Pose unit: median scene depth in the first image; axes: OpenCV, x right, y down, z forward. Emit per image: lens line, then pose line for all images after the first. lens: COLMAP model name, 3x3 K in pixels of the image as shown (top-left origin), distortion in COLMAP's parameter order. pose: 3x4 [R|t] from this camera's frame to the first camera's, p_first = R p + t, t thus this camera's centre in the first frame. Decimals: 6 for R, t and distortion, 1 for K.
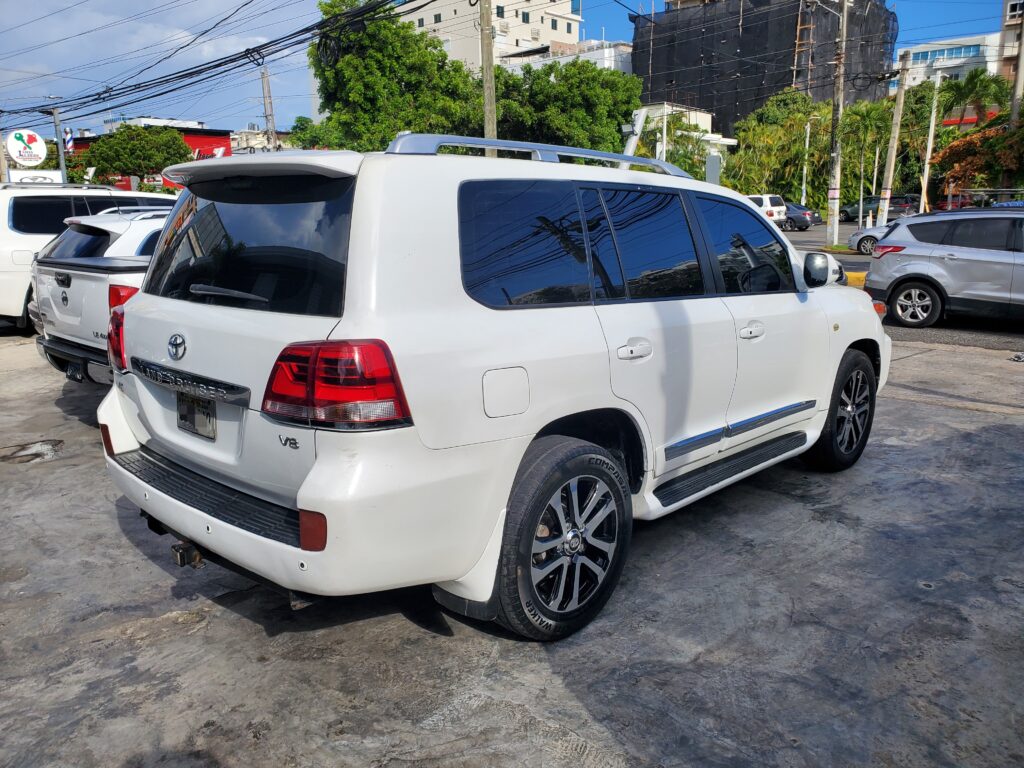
lens RADIAL K [[801.0, 0, 508.9], [0, 801.0, 385.1], [0, 0, 1]] dist [-0.024500, 0.068871]
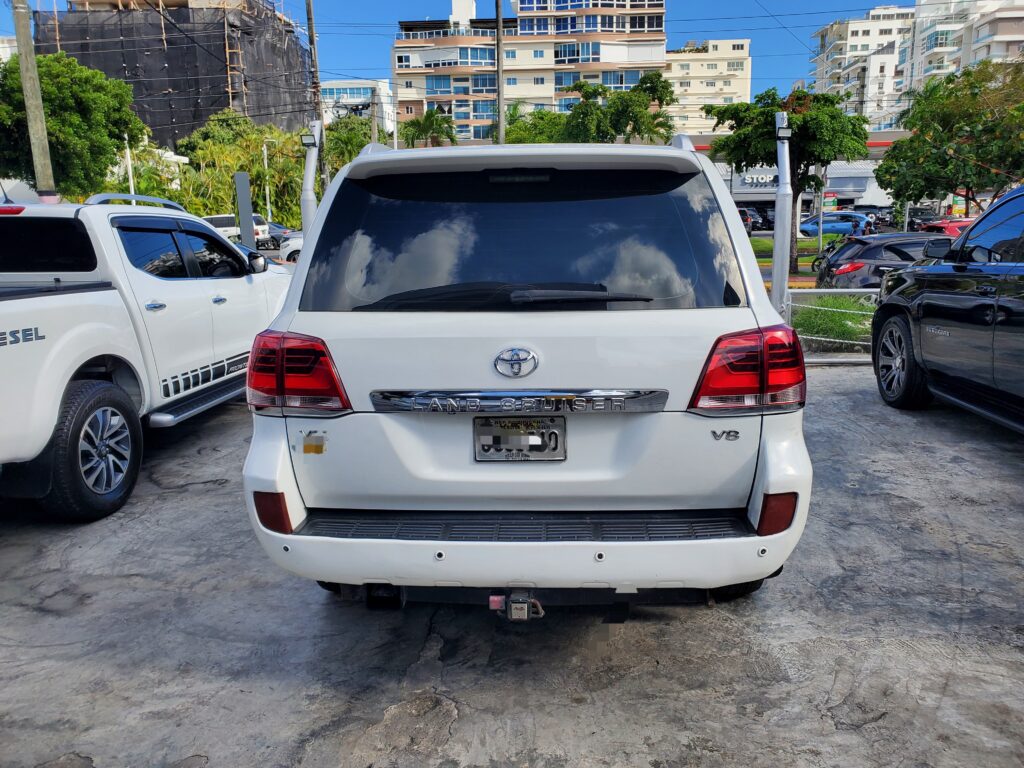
lens RADIAL K [[801.0, 0, 508.9], [0, 801.0, 385.1], [0, 0, 1]] dist [-0.024500, 0.068871]
pose [[0.775248, -0.124977, 0.619170, -0.635210], [0.140463, 0.989797, 0.023916, -0.029954], [-0.615842, 0.068429, 0.784892, 0.225452]]
